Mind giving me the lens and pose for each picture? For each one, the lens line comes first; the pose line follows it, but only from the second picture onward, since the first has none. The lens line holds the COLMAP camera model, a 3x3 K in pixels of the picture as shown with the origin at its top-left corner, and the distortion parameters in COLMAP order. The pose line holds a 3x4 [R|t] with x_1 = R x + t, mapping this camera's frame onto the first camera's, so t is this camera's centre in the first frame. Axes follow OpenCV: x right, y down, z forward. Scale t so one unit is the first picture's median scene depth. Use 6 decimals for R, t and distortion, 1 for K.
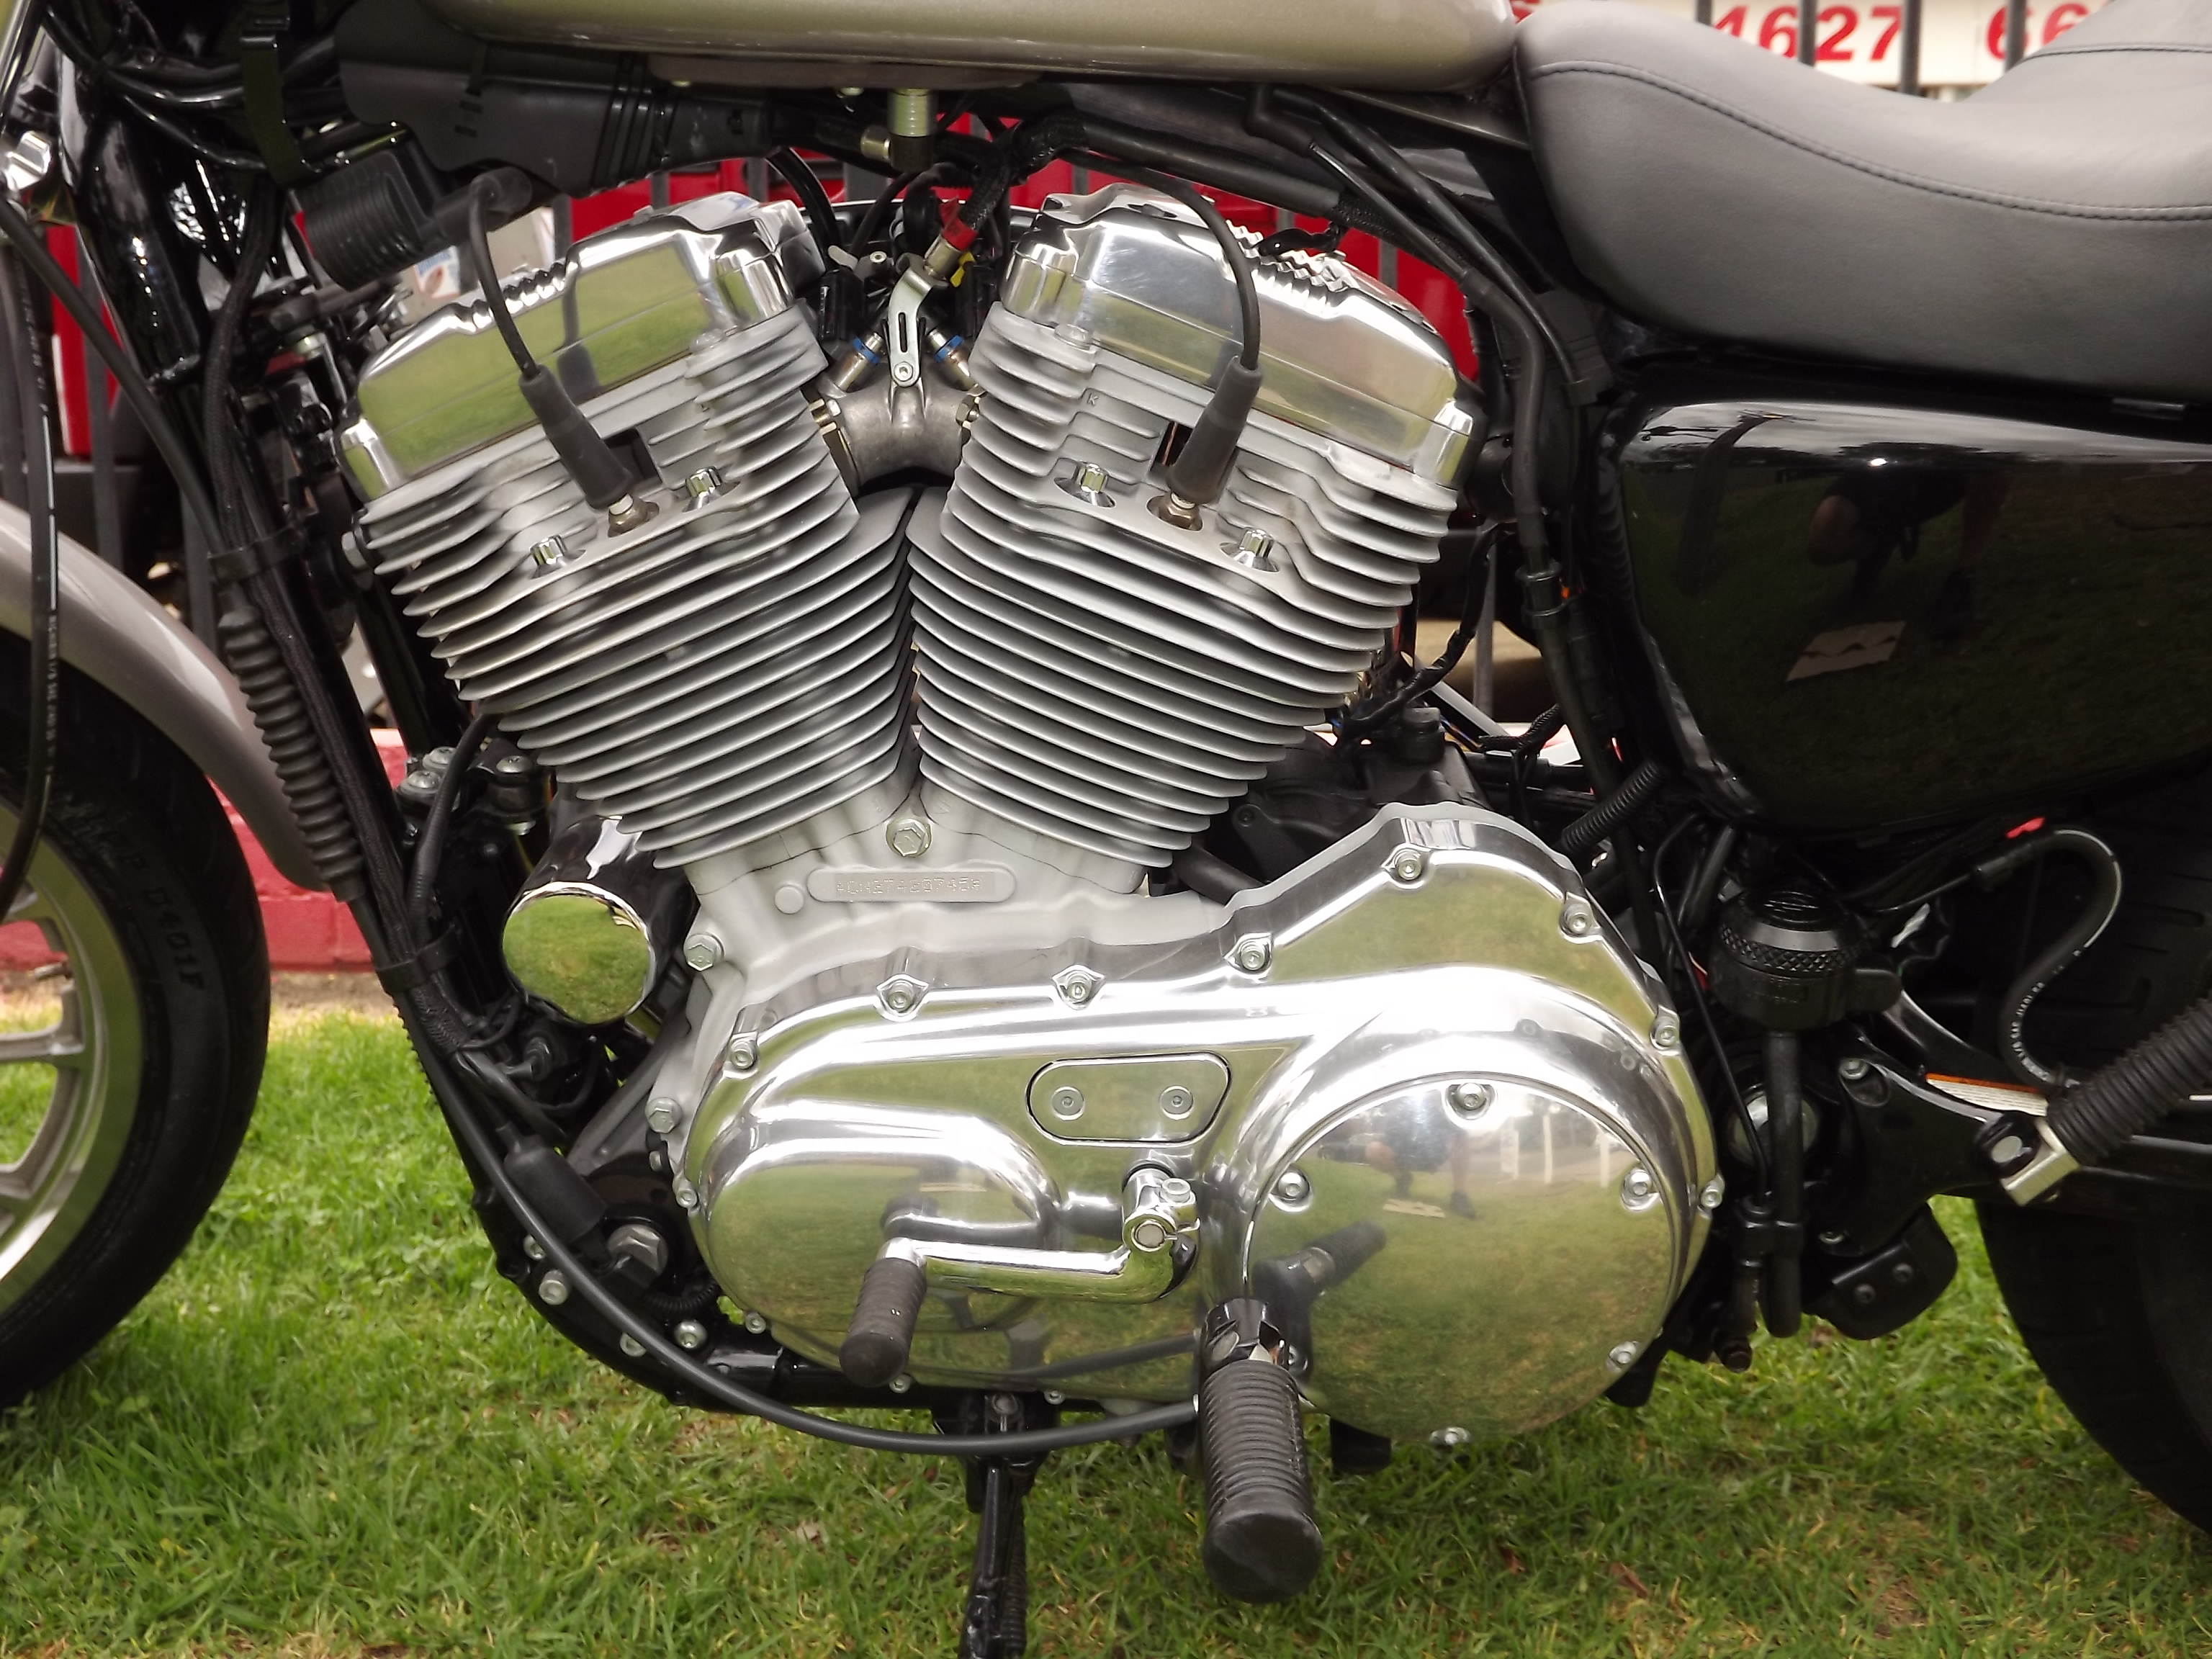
lens RADIAL K [[1837.5, 0, 1093.8], [0, 1837.5, 832.4], [0, 0, 1]] dist [-0.094727, -0.000673]
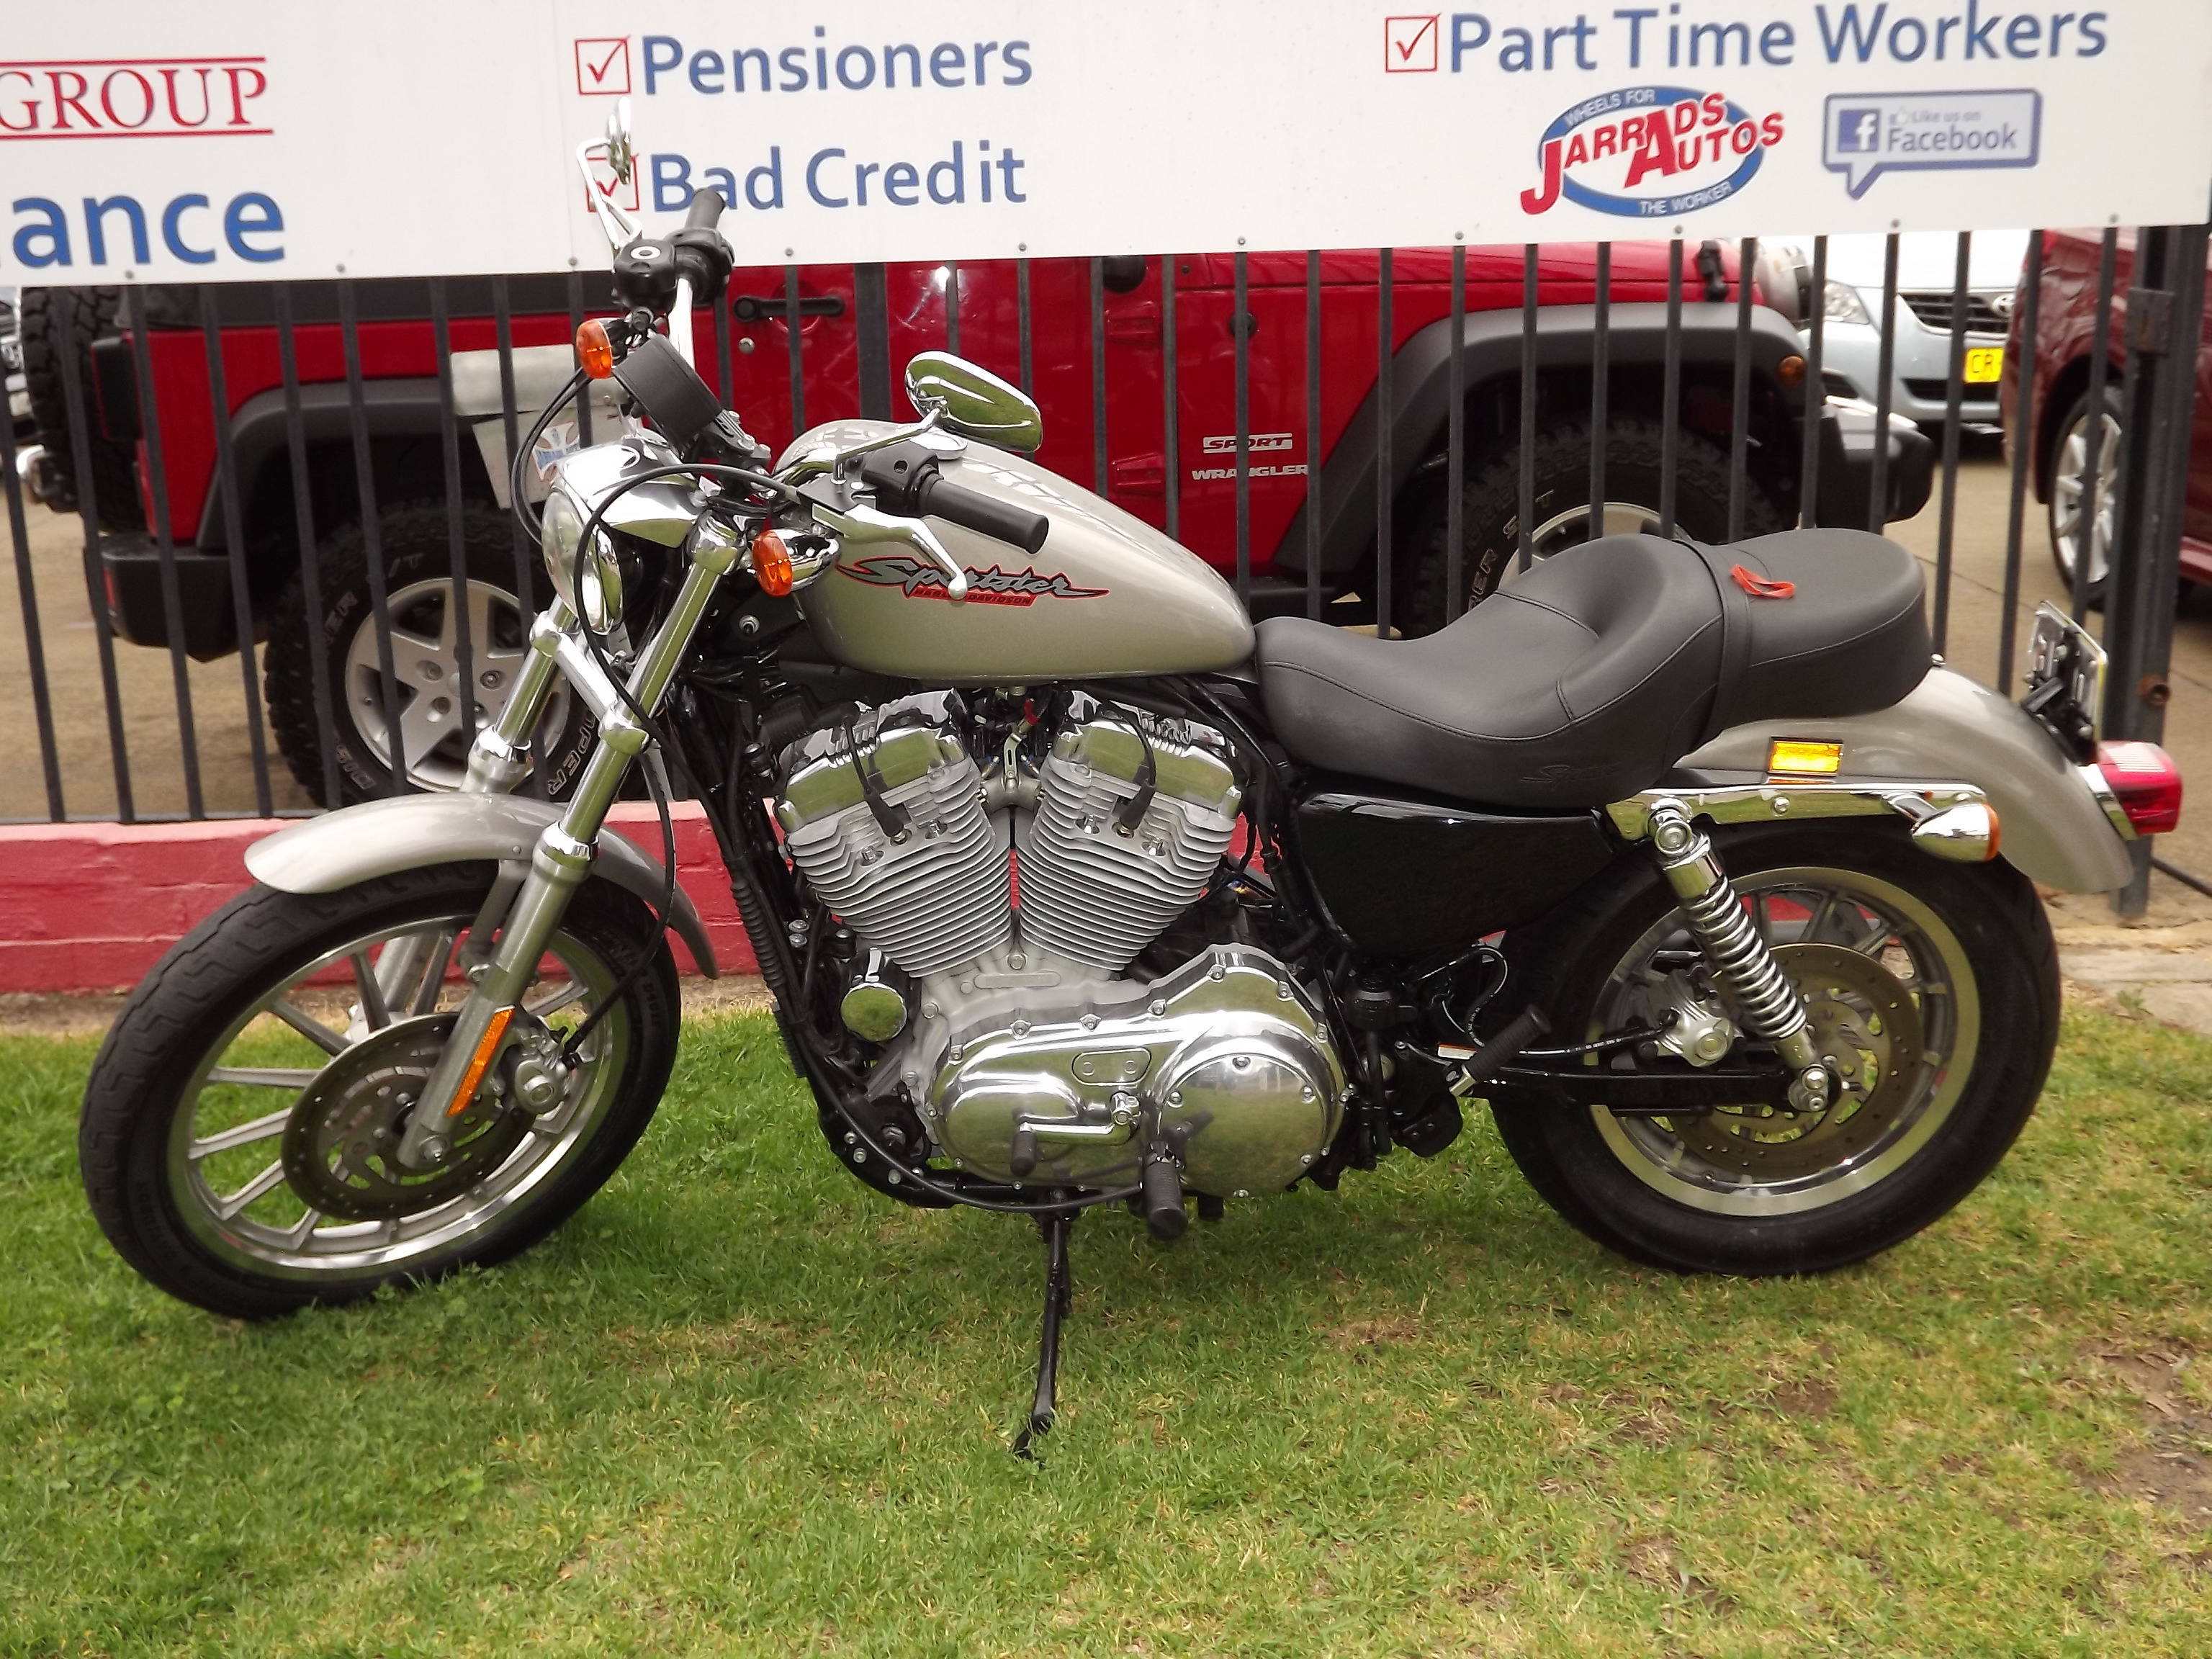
lens RADIAL K [[2455.8, 0, 1112.6], [0, 2455.8, 824.6], [0, 0, 1]] dist [0.020638, 0.000000]
pose [[0.997288, -0.030078, 0.067167, -0.194709], [0.025091, 0.996950, 0.073893, -0.432252], [-0.069185, -0.072007, 0.995002, -2.326301]]
